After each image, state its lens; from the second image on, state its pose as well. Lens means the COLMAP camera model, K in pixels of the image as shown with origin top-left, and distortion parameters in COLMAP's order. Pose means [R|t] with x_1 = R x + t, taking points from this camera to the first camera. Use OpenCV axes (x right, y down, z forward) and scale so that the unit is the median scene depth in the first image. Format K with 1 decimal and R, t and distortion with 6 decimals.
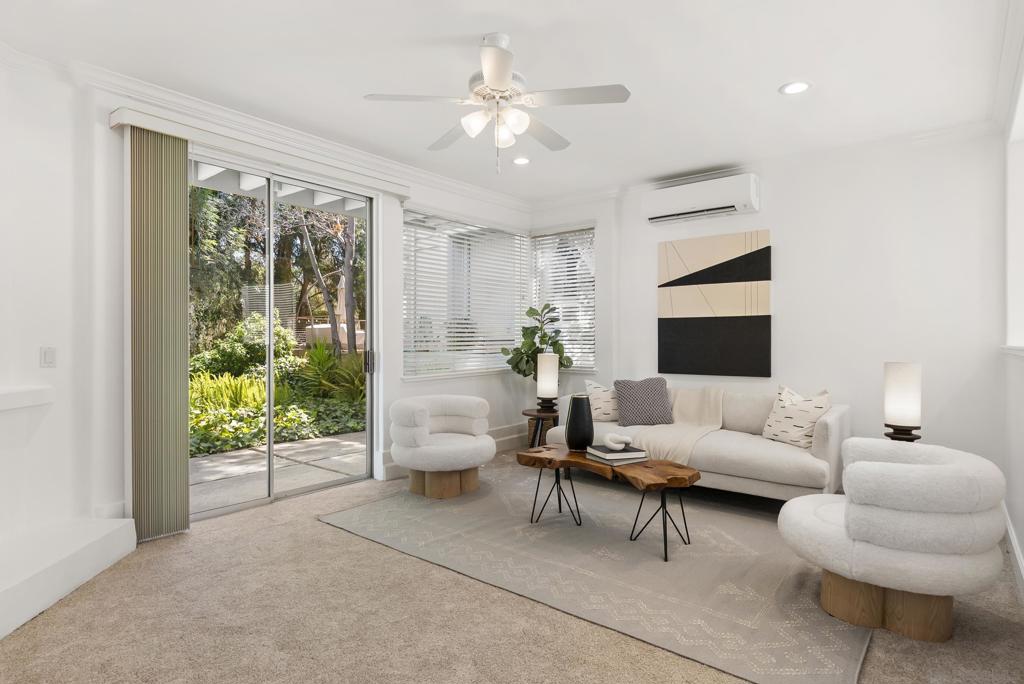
lens RADIAL K [[540.9, 0, 512.7], [0, 540.9, 343.9], [0, 0, 1]] dist [-0.003396, 0.001756]
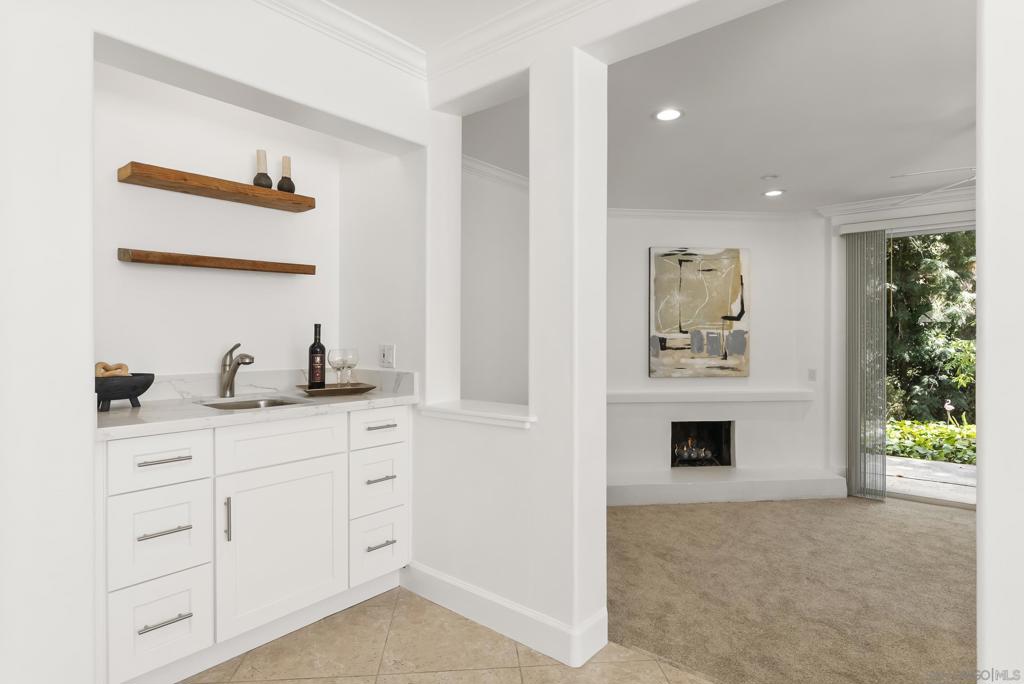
lens RADIAL K [[540.9, 0, 508.5], [0, 540.9, 337.6], [0, 0, 1]] dist [-0.003396, 0.001756]
pose [[-0.029197, -0.002218, -0.999571, 0.929057], [0.000886, 0.999997, -0.002245, -0.092033], [0.999573, -0.000952, -0.029195, 0.044275]]
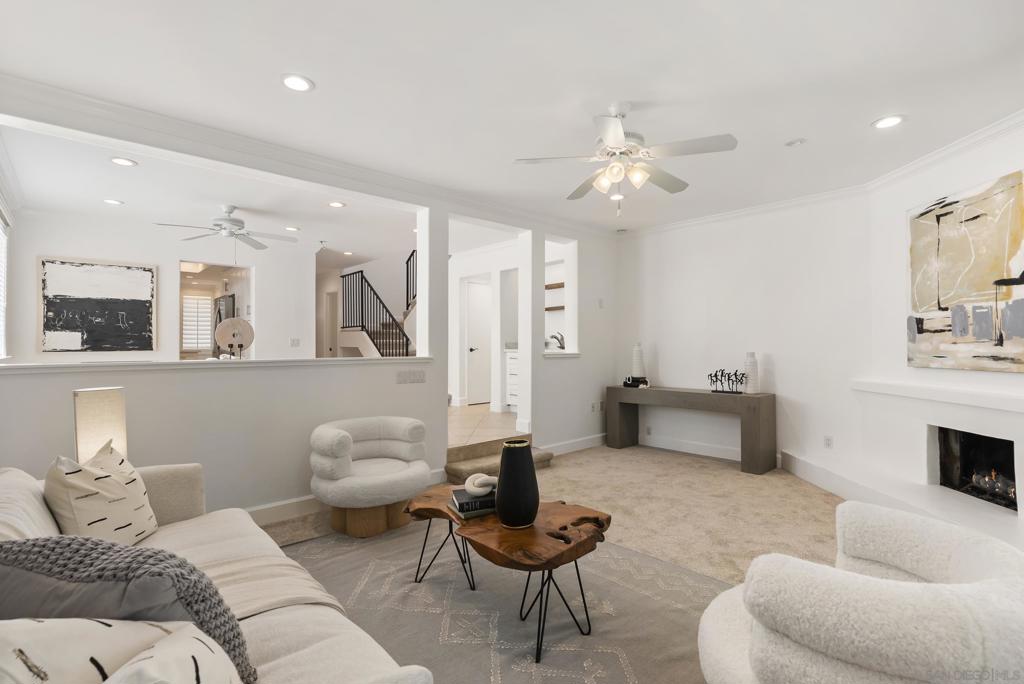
lens RADIAL K [[467.9, 0, 511.8], [0, 467.9, 343.7], [0, 0, 1]] dist [0.002568, -0.000367]
pose [[-0.986865, 0.003844, 0.161498, -0.523043], [0.003579, 0.999992, -0.001930, 0.007344], [-0.161504, -0.001327, -0.986871, 2.961782]]
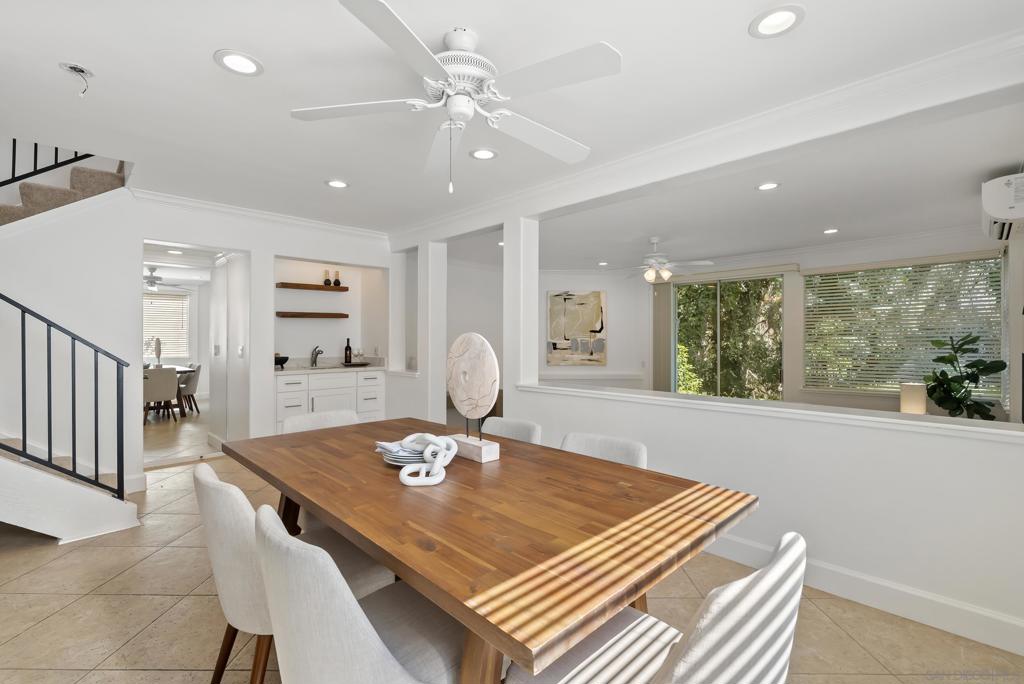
lens RADIAL K [[467.9, 0, 510.1], [0, 467.9, 341.6], [0, 0, 1]] dist [0.002568, -0.000367]
pose [[-0.129919, 0.002758, -0.991521, 2.368587], [-0.001272, 0.999995, 0.002949, -0.118733], [0.991524, 0.001644, -0.129915, 0.911213]]
